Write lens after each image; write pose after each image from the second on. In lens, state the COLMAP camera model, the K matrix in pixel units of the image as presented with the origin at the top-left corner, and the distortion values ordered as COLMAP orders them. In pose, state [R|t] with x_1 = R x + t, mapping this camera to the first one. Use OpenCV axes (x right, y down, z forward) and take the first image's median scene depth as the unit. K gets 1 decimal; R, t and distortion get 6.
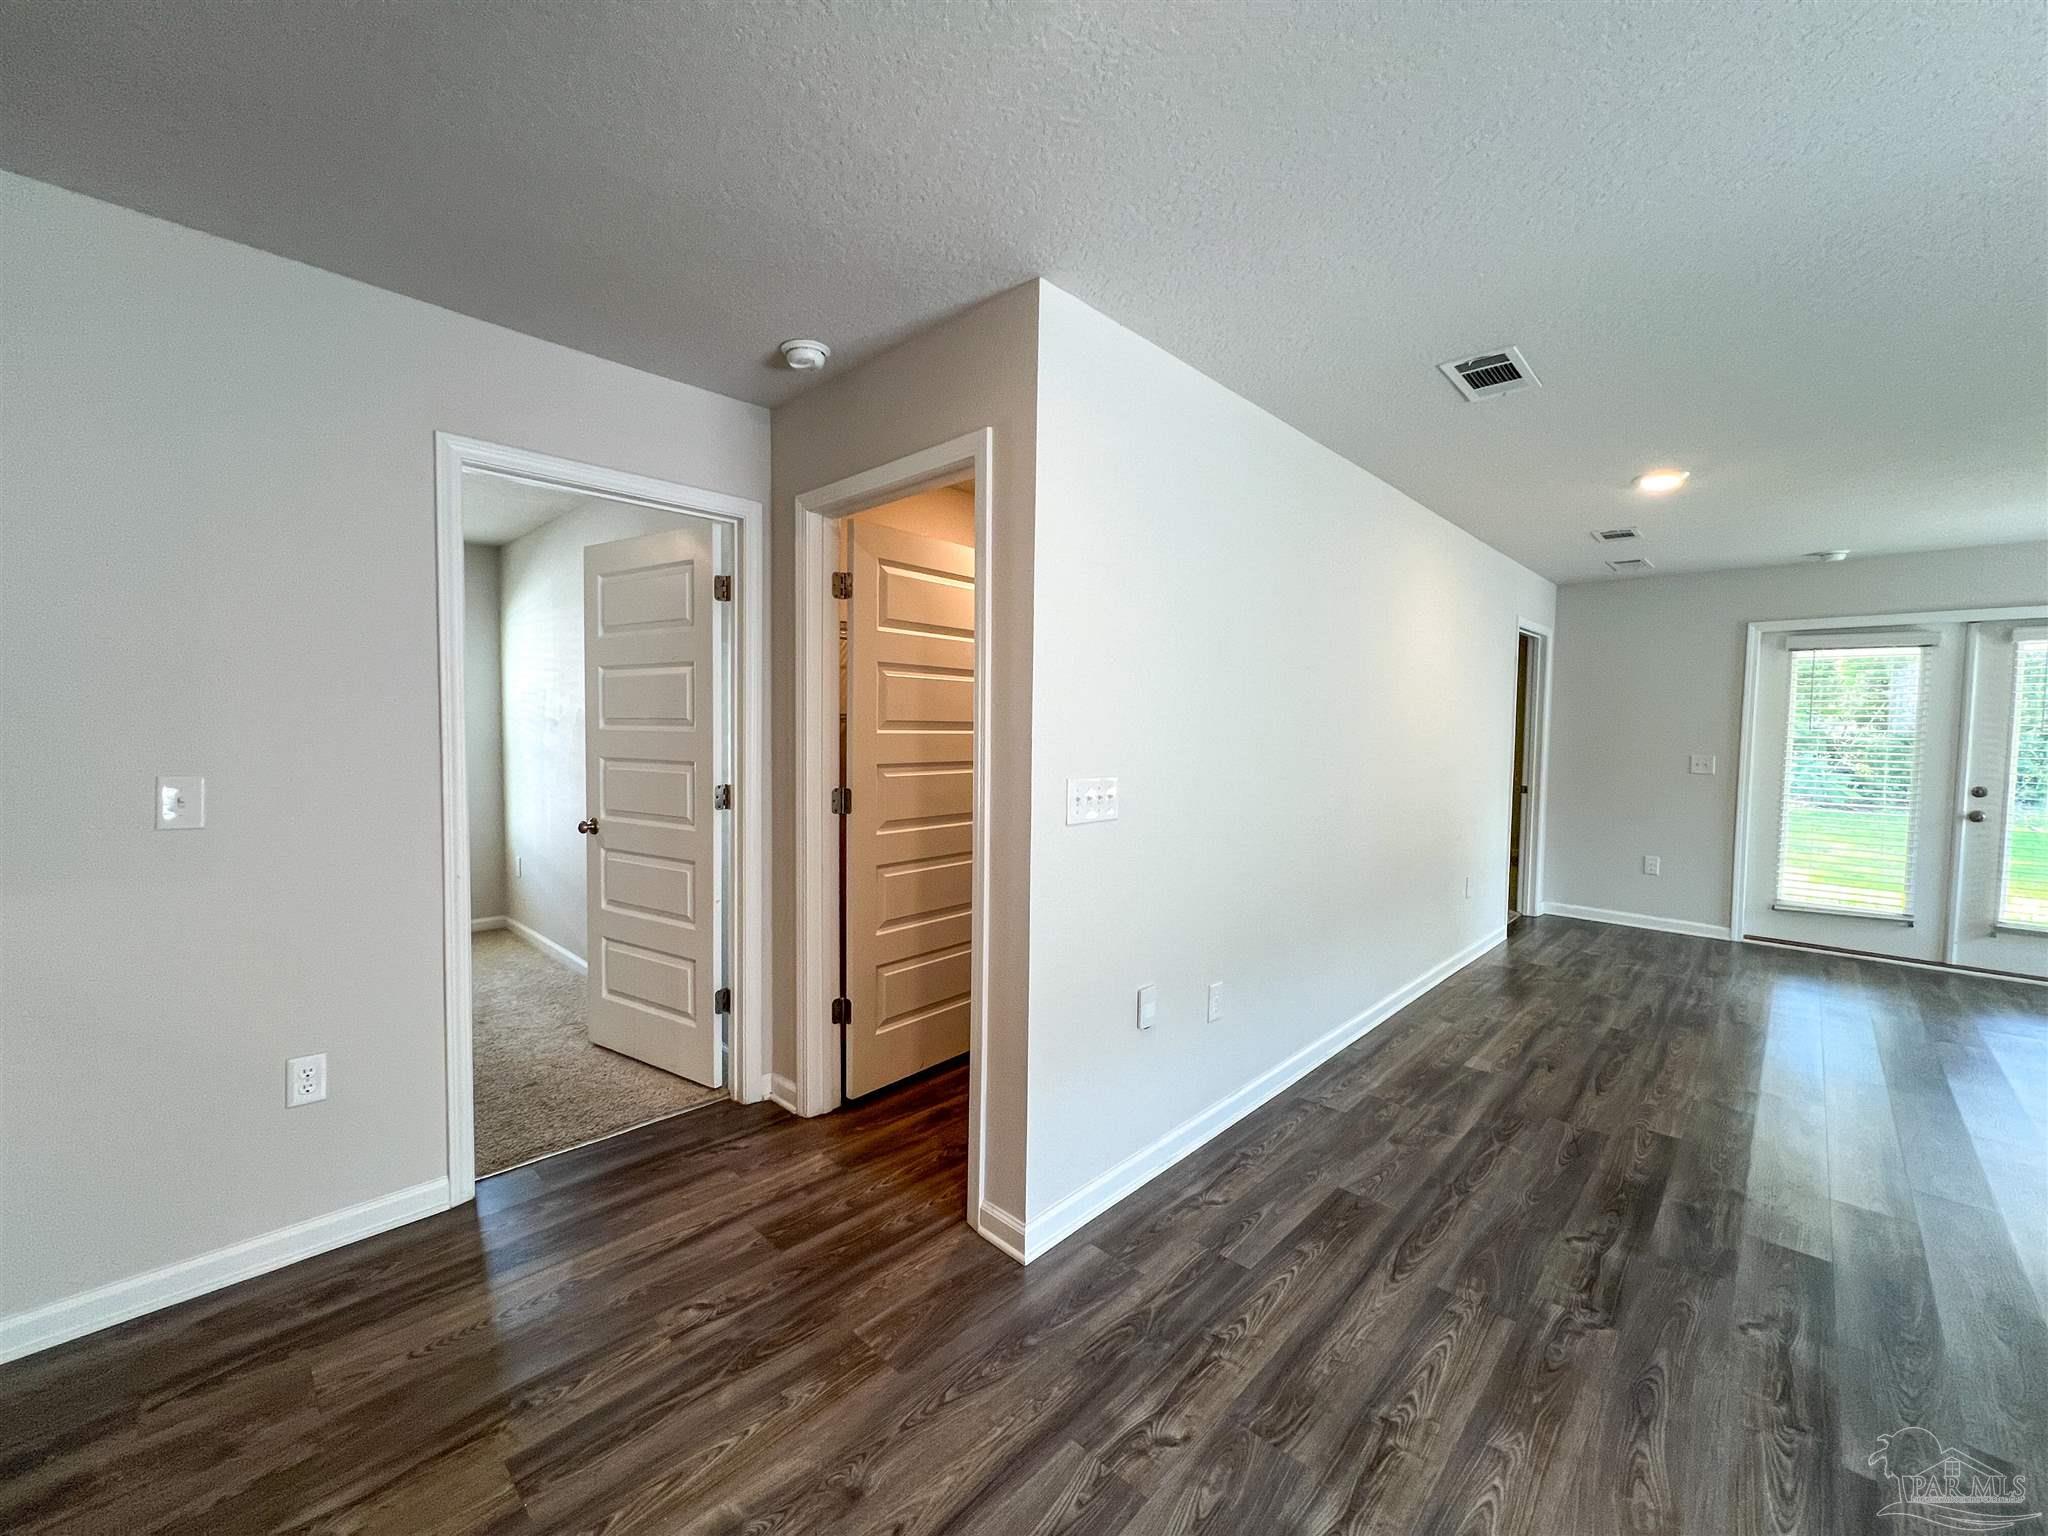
lens RADIAL K [[816.6, 0, 1018.3], [0, 816.6, 766.3], [0, 0, 1]] dist [-0.001071, 0.000272]
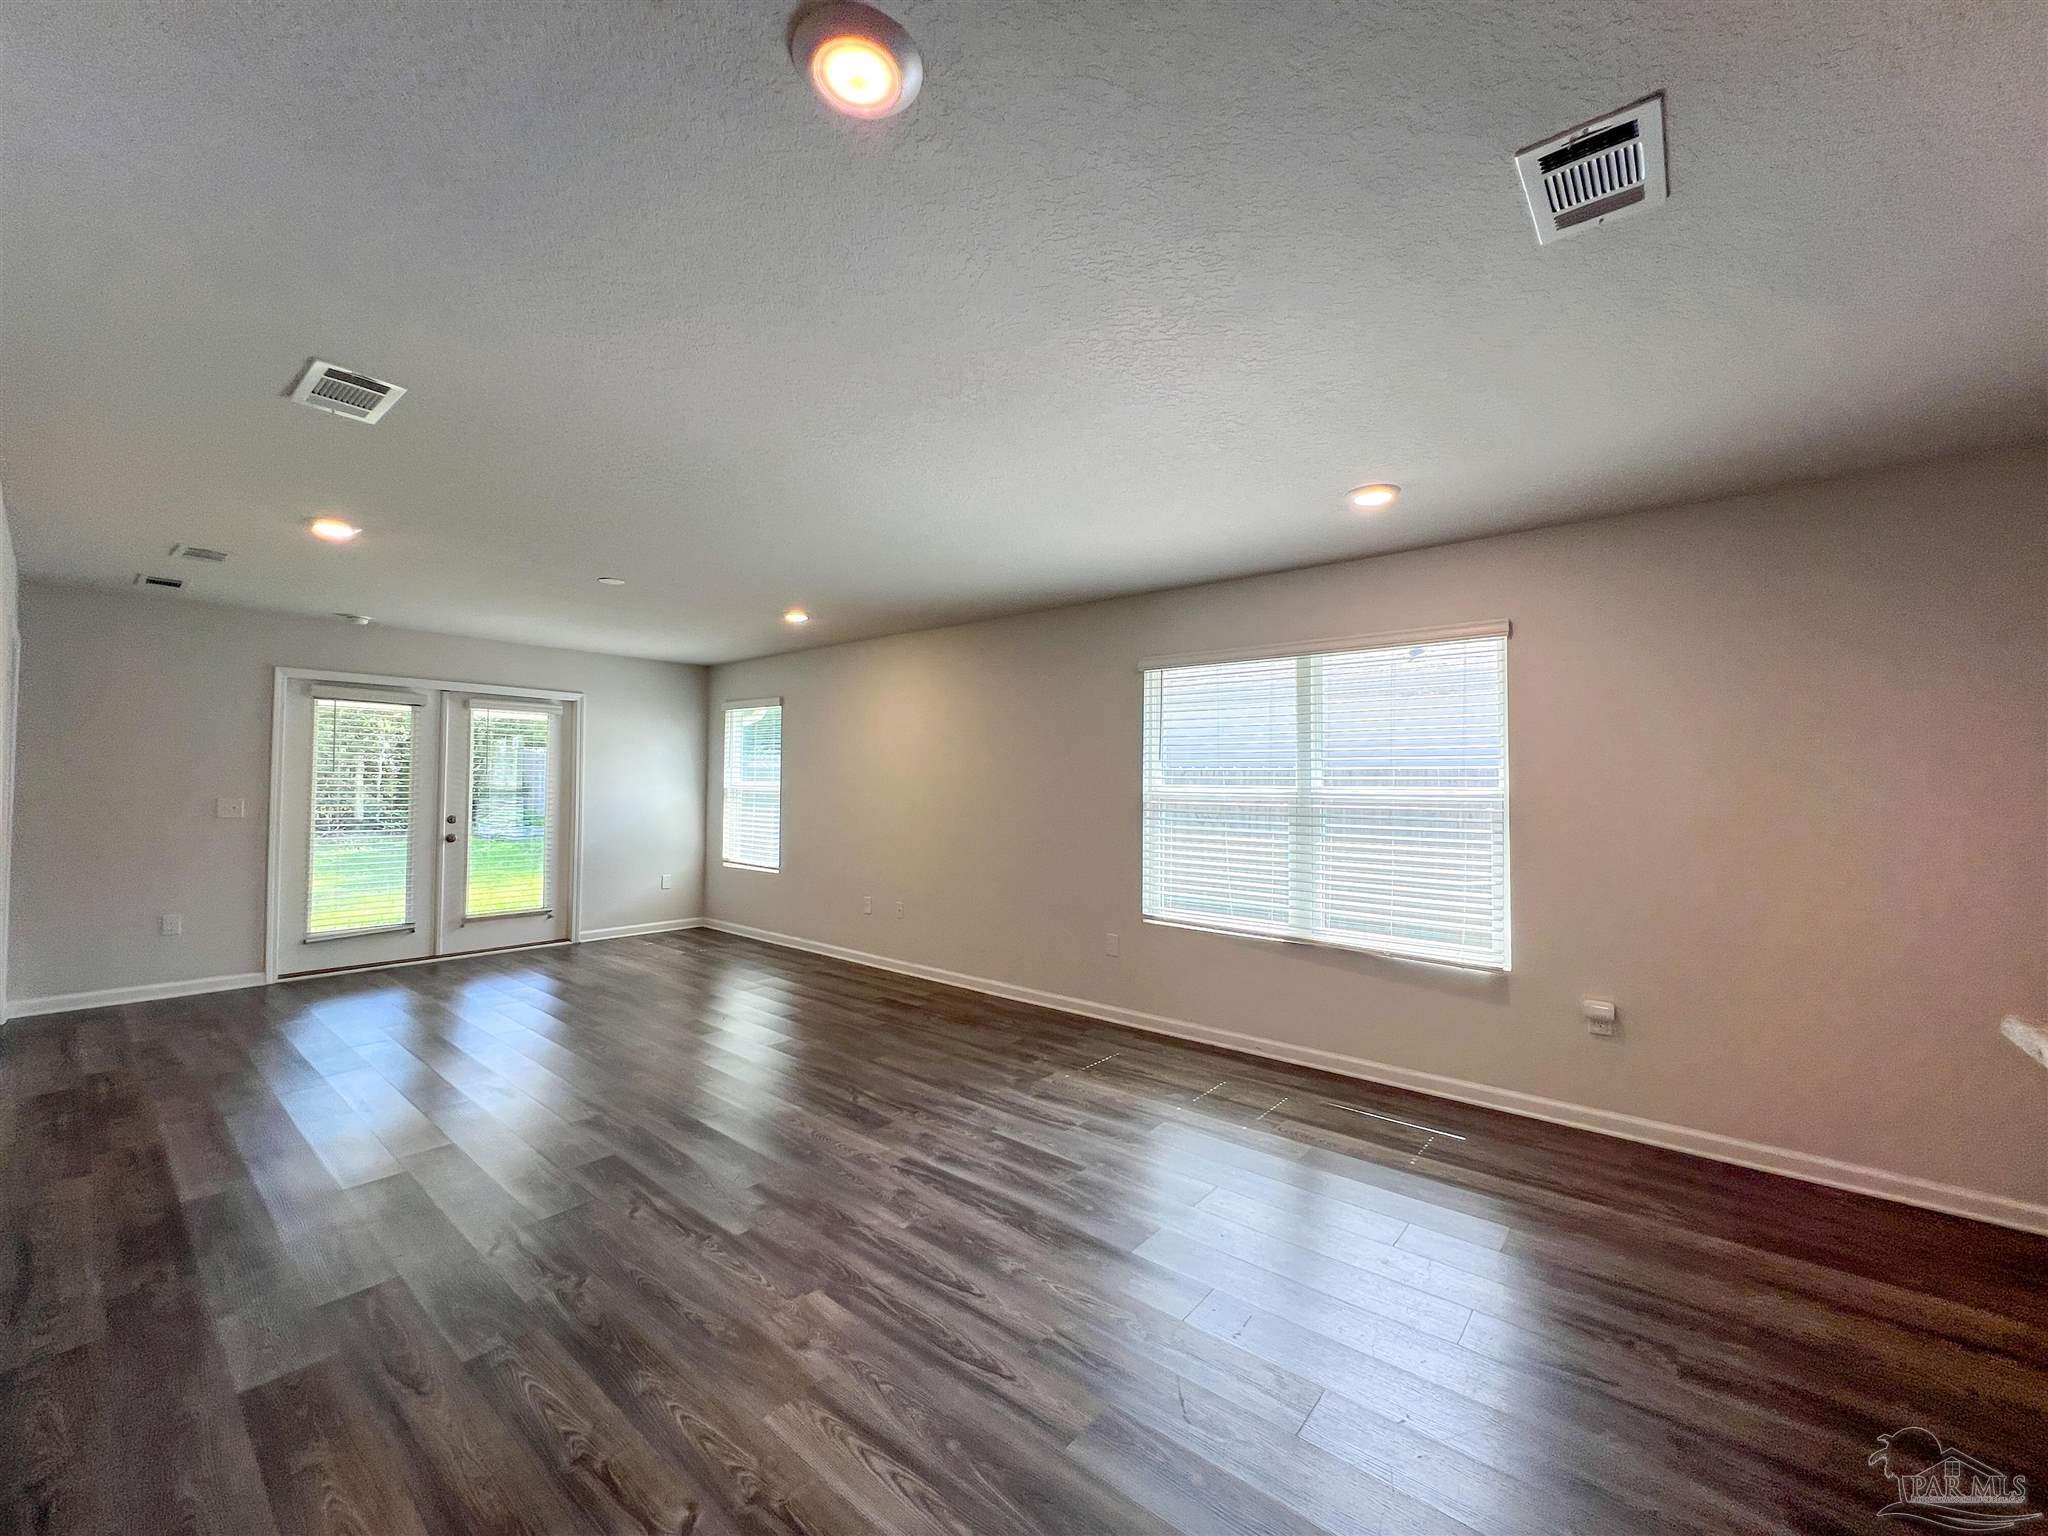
lens RADIAL K [[816.6, 0, 1021.7], [0, 816.6, 762.2], [0, 0, 1]] dist [-0.001071, 0.000272]
pose [[-0.069616, 0.014929, 0.997462, -0.331331], [0.038306, 0.999191, -0.012281, -0.015108], [-0.996838, 0.037354, -0.070132, 0.267980]]
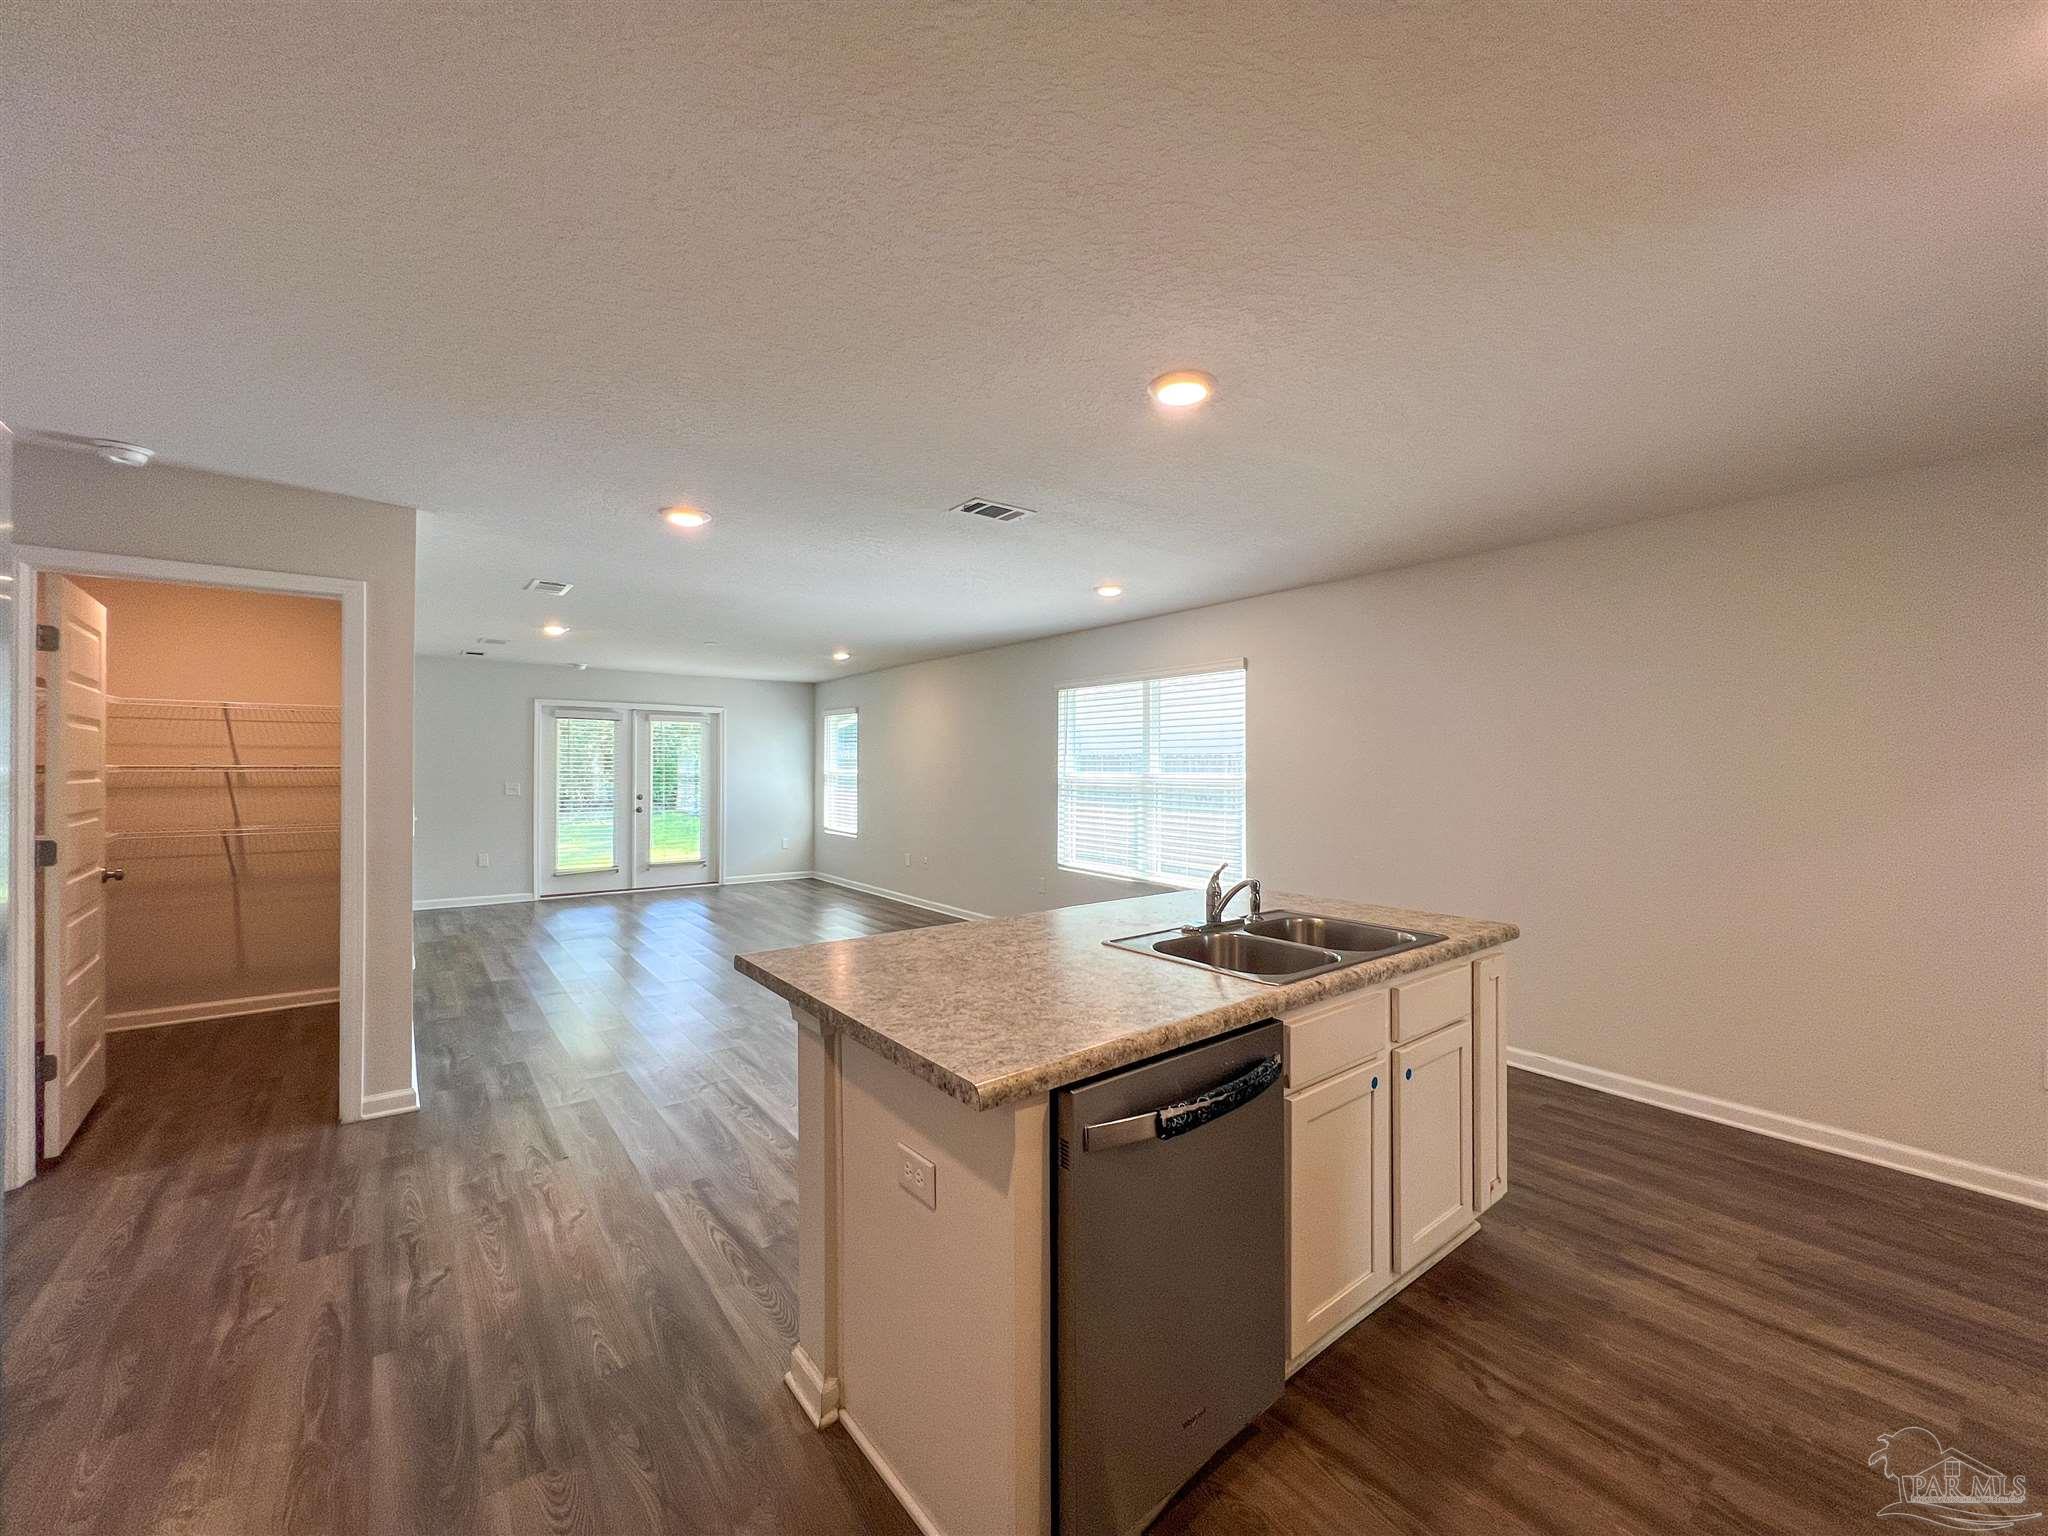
lens RADIAL K [[816.6, 0, 1023.9], [0, 816.6, 759.9], [0, 0, 1]] dist [-0.001071, 0.000272]
pose [[0.146001, -0.003494, 0.989278, -0.982080], [0.048033, 0.998839, -0.003561, -0.009541], [-0.988118, 0.048038, 0.145999, -0.310502]]
